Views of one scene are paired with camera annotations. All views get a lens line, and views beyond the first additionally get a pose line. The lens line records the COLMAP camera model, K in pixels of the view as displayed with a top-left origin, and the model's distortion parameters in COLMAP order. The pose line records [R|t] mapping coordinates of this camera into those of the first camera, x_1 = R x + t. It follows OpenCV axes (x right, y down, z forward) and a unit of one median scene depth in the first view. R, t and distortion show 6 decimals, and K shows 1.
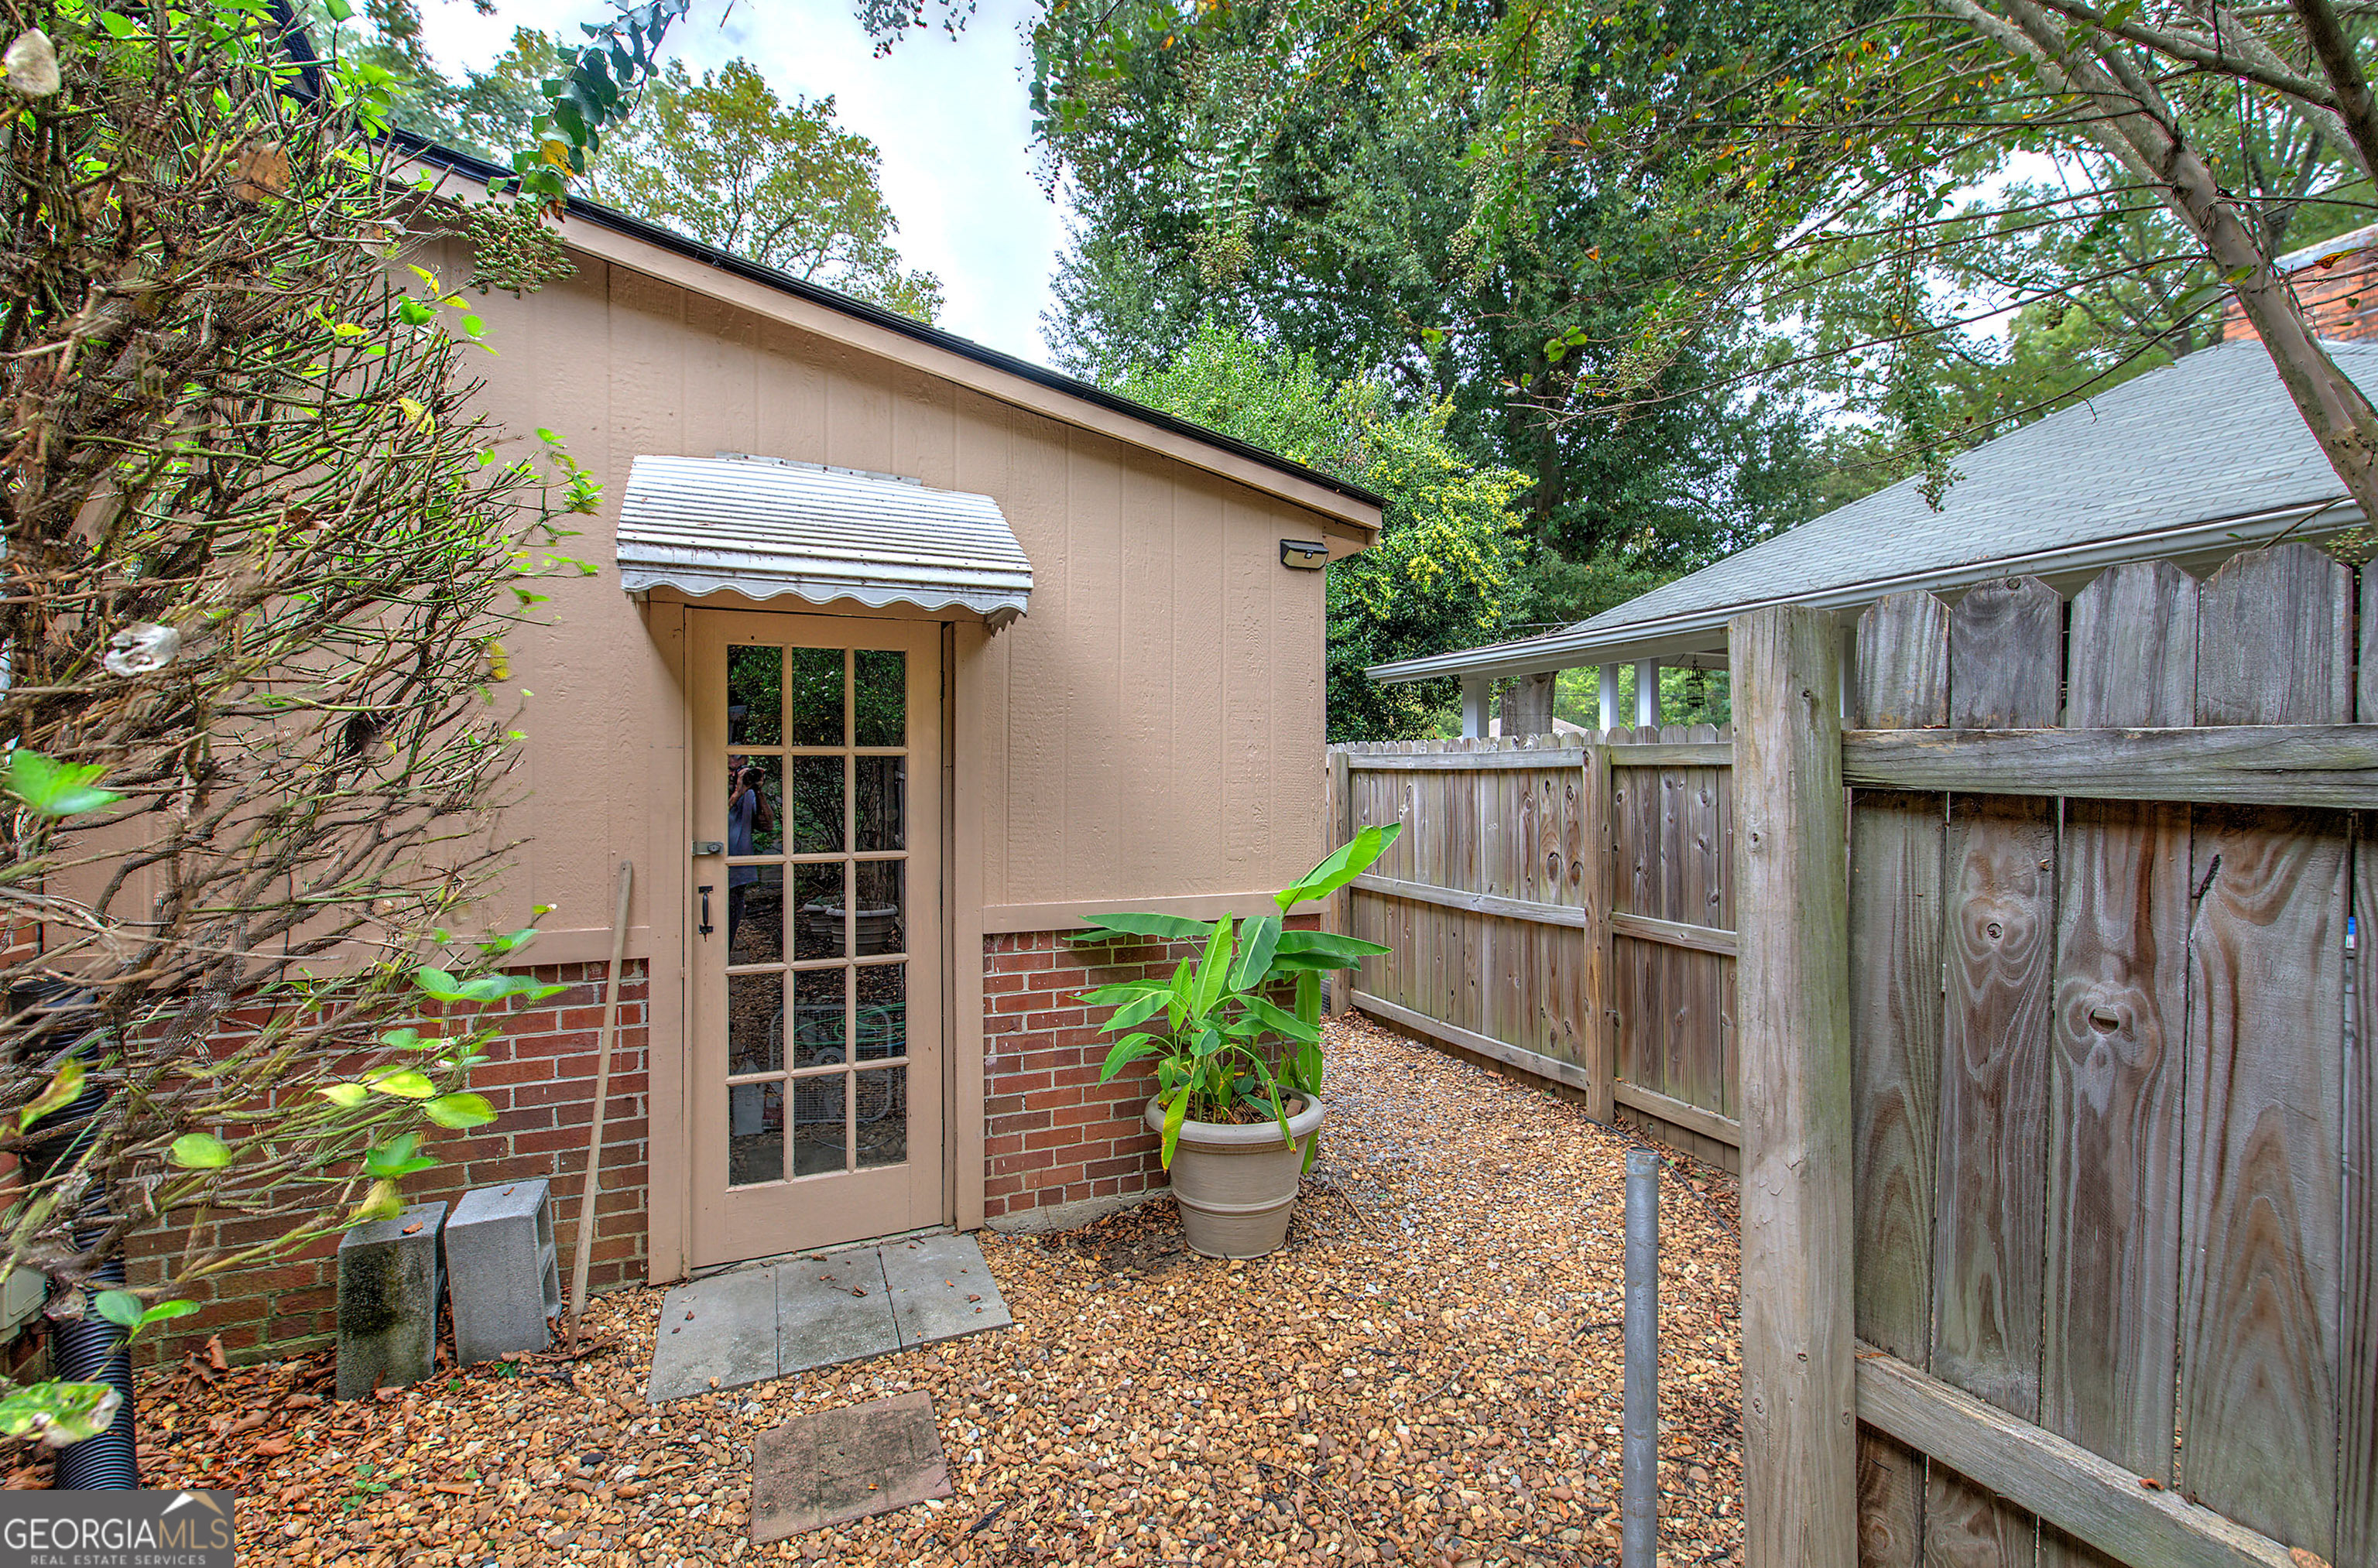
lens RADIAL K [[1021.6, 0, 1195.4], [0, 1021.6, 779.8], [0, 0, 1]] dist [-0.012981, 0.000207]
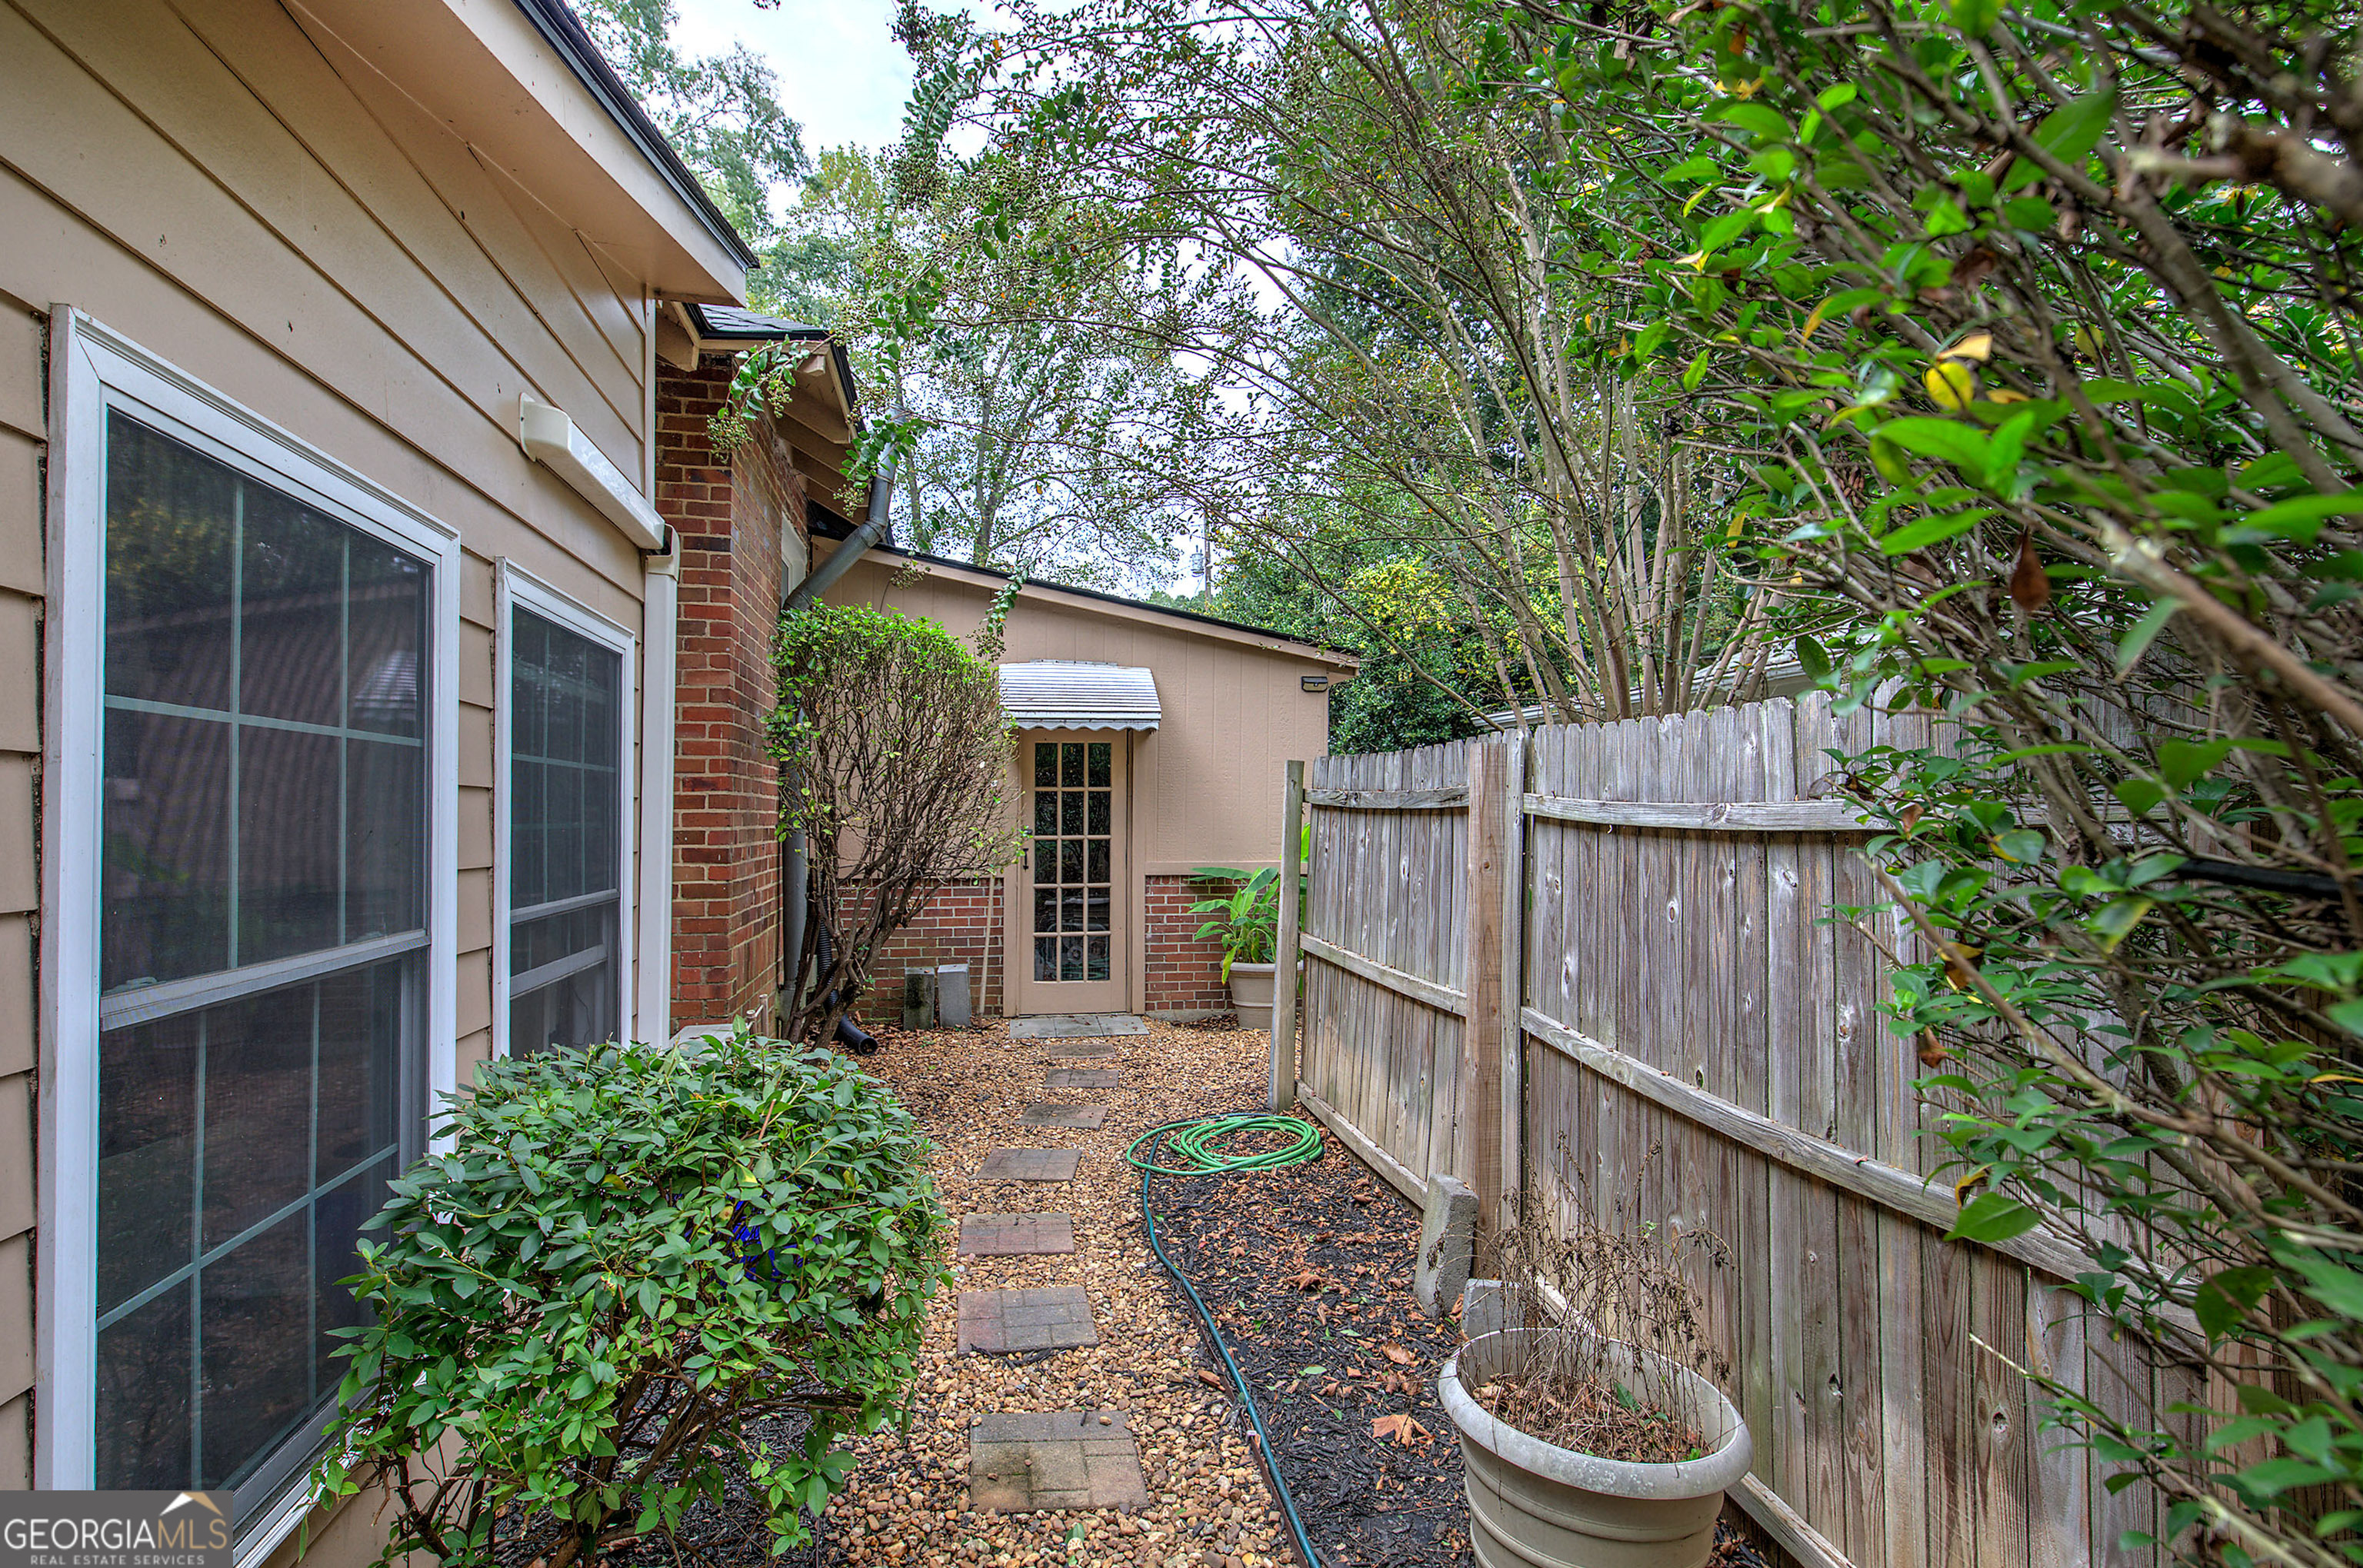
lens RADIAL K [[1231.0, 0, 1181.5], [0, 1231.0, 784.0], [0, 0, 1]] dist [0.000379, -0.000013]
pose [[0.972911, 0.001769, -0.231175, 0.476877], [-0.005348, 0.999875, -0.014855, -0.000832], [0.231120, 0.015688, 0.972799, -1.542051]]
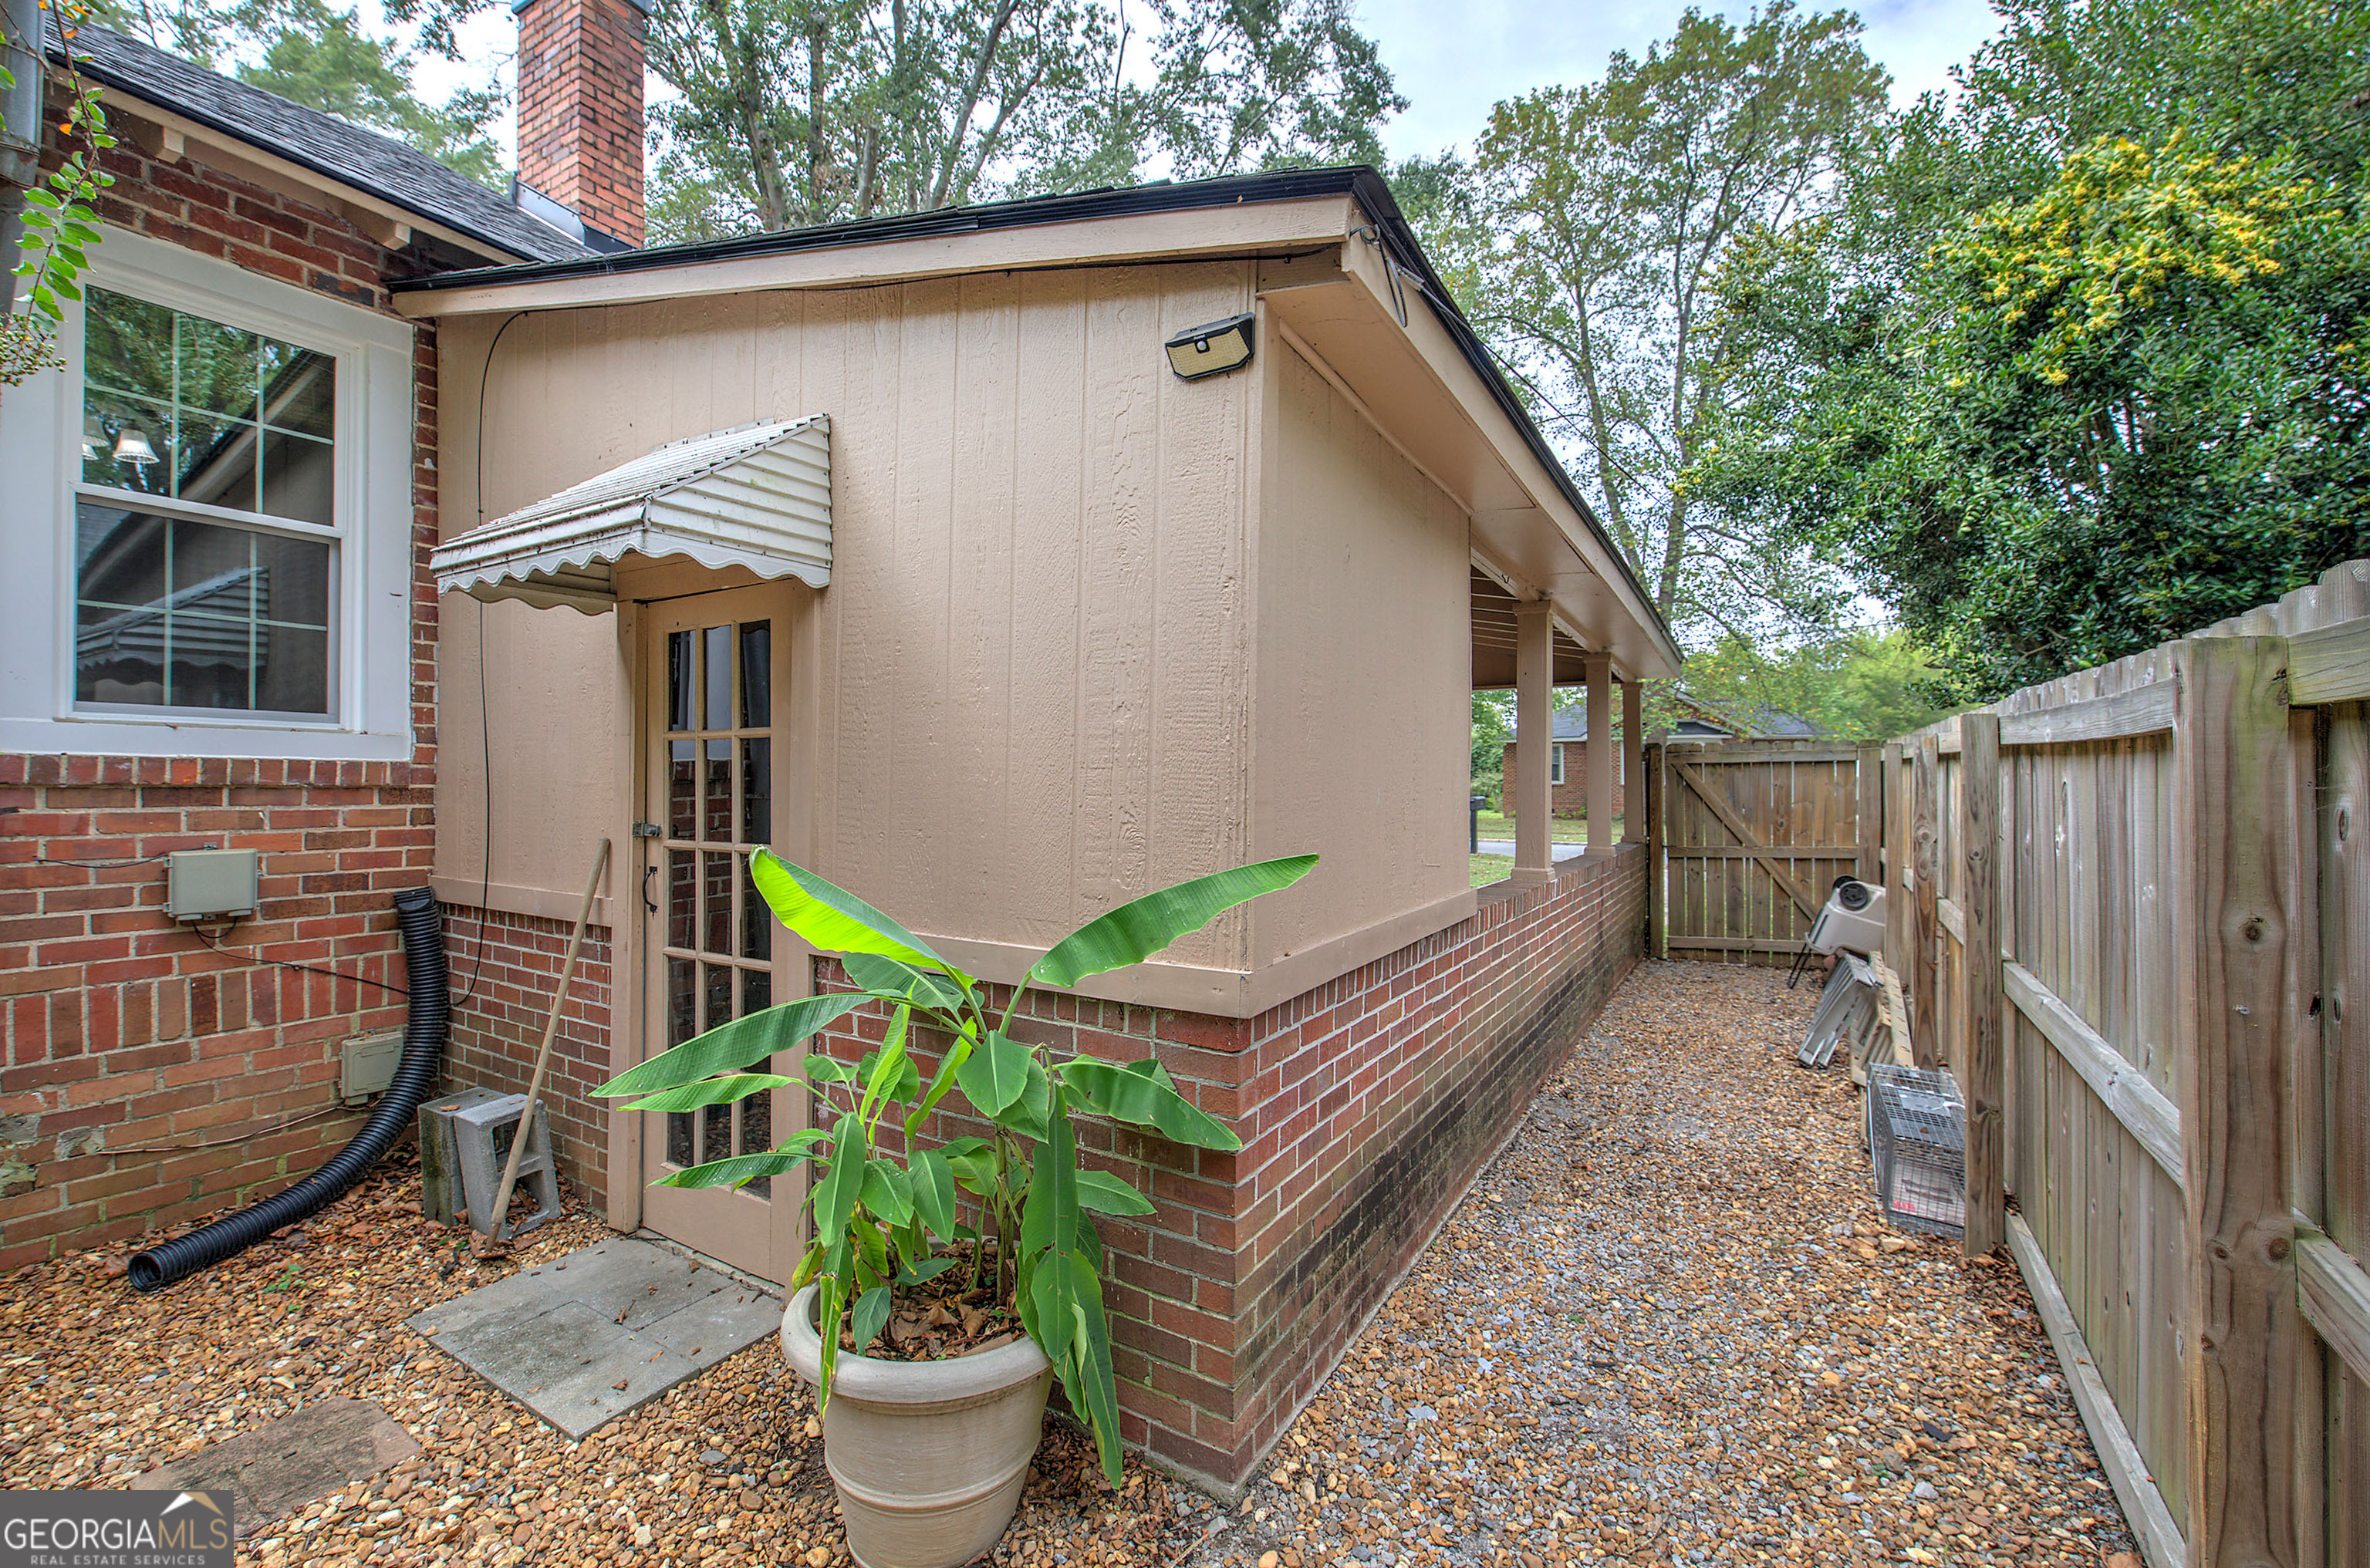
lens RADIAL K [[1018.1, 0, 1191.4], [0, 1018.1, 779.8], [0, 0, 1]] dist [-0.012981, 0.000207]
pose [[0.555659, 0.009696, -0.831354, 0.659957], [-0.006936, 0.999951, 0.007027, 0.004177], [0.831382, 0.001862, 0.555699, 0.841699]]
